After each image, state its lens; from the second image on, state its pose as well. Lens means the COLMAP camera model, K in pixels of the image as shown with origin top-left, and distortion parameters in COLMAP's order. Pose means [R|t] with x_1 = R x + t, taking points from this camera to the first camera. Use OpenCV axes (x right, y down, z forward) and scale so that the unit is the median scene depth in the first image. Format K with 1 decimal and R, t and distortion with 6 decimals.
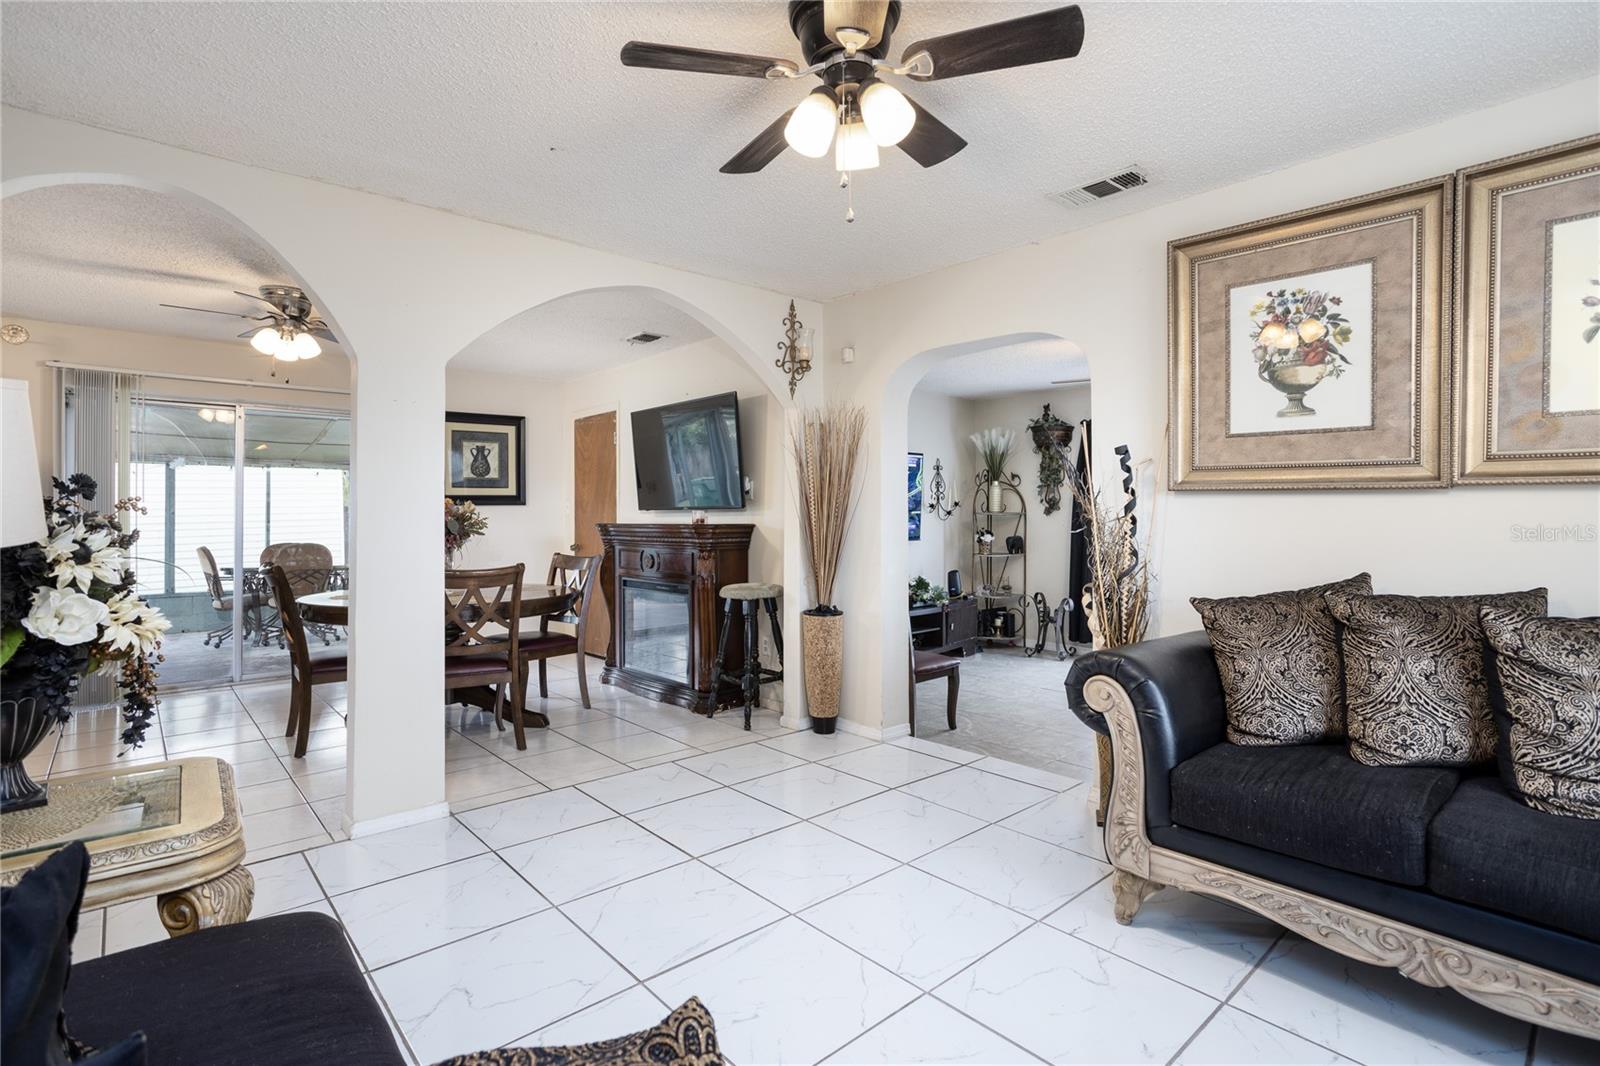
lens RADIAL K [[770.4, 0, 811.3], [0, 770.4, 528.3], [0, 0, 1]] dist [-0.014953, 0.003820]
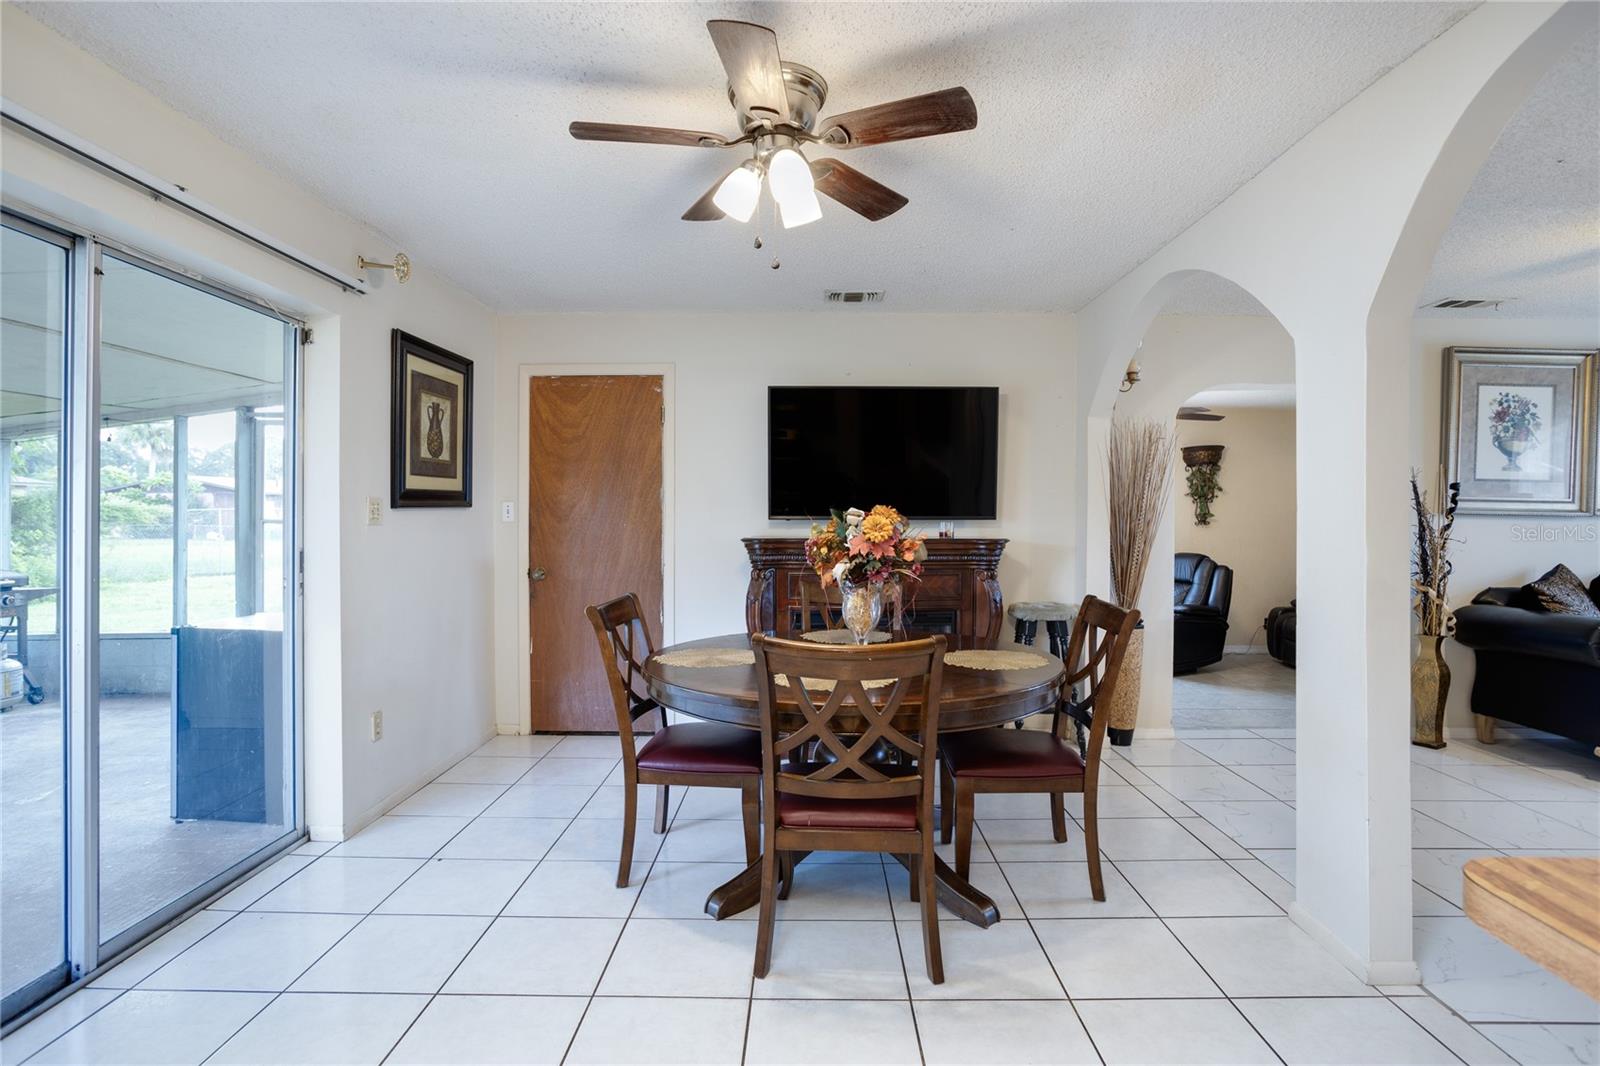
lens RADIAL K [[821.7, 0, 788.8], [0, 821.7, 522.2], [0, 0, 1]] dist [-0.033718, 0.011438]
pose [[0.679276, -0.003601, 0.733874, -0.589311], [0.005498, 0.999985, -0.000182, -0.015040], [-0.733862, 0.004158, 0.679286, 0.333892]]
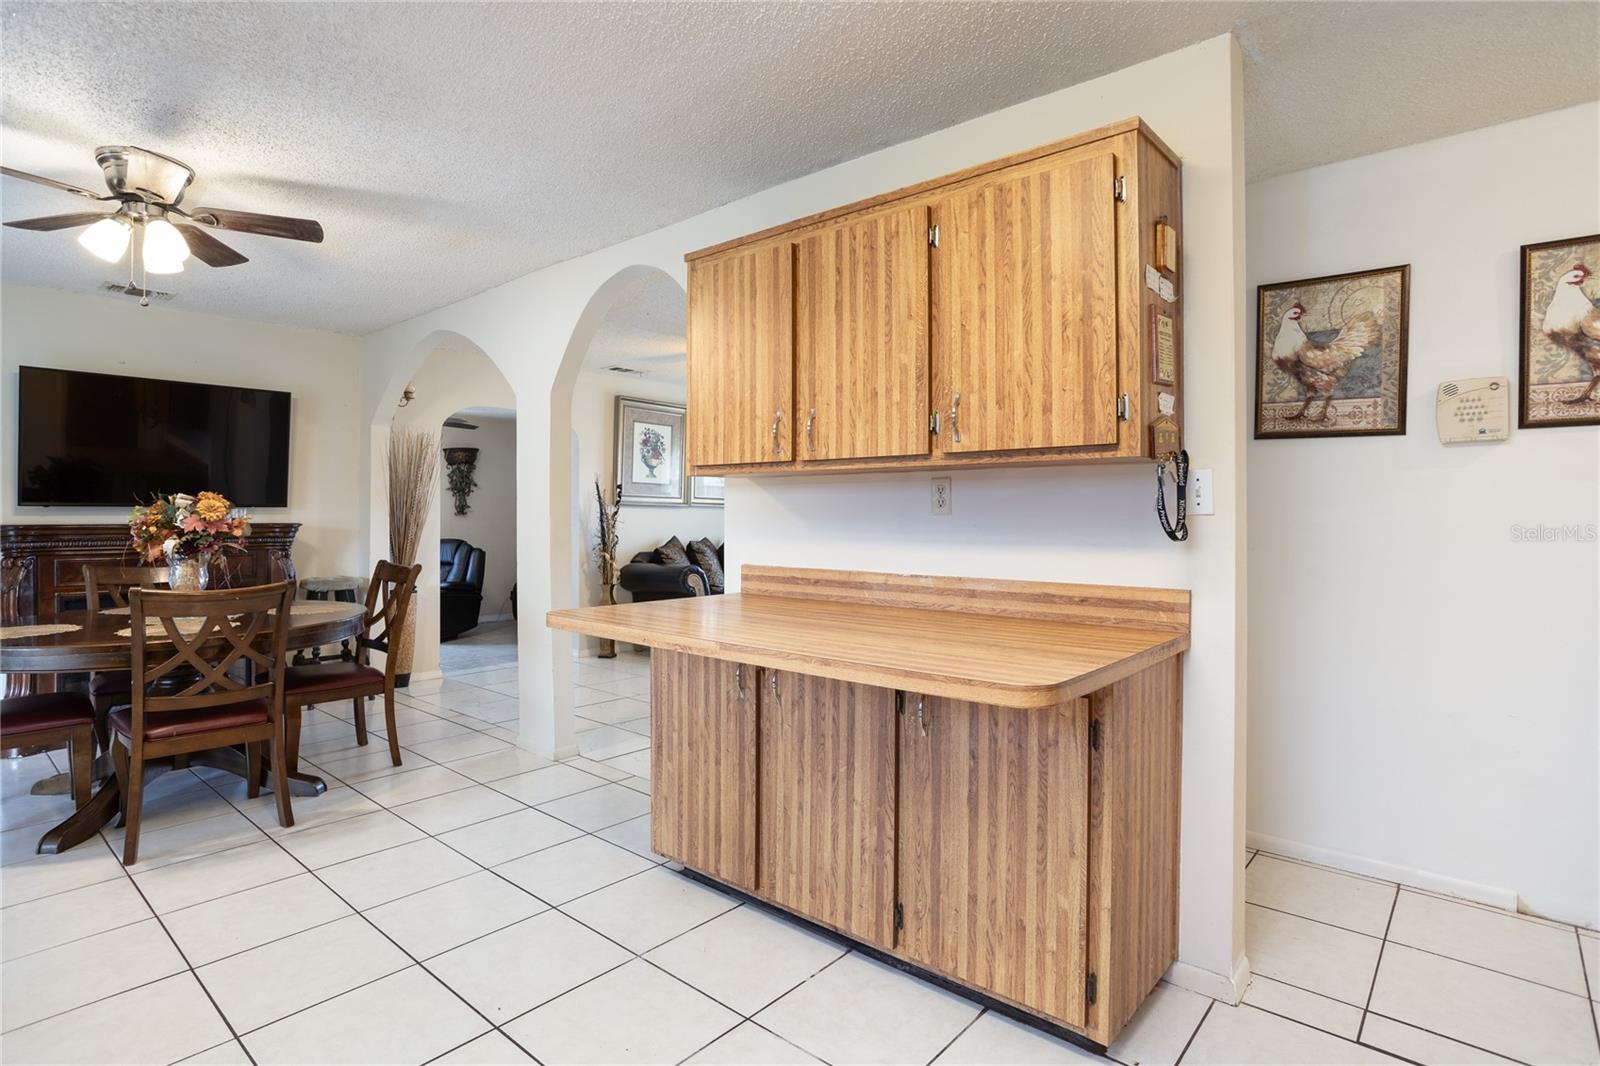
lens RADIAL K [[821.7, 0, 798.2], [0, 821.7, 520.3], [0, 0, 1]] dist [-0.033718, 0.011438]
pose [[-0.114704, -0.008926, 0.993360, -0.763816], [0.007371, 0.999924, 0.009836, -0.008746], [-0.993372, 0.008450, -0.114630, 0.285446]]
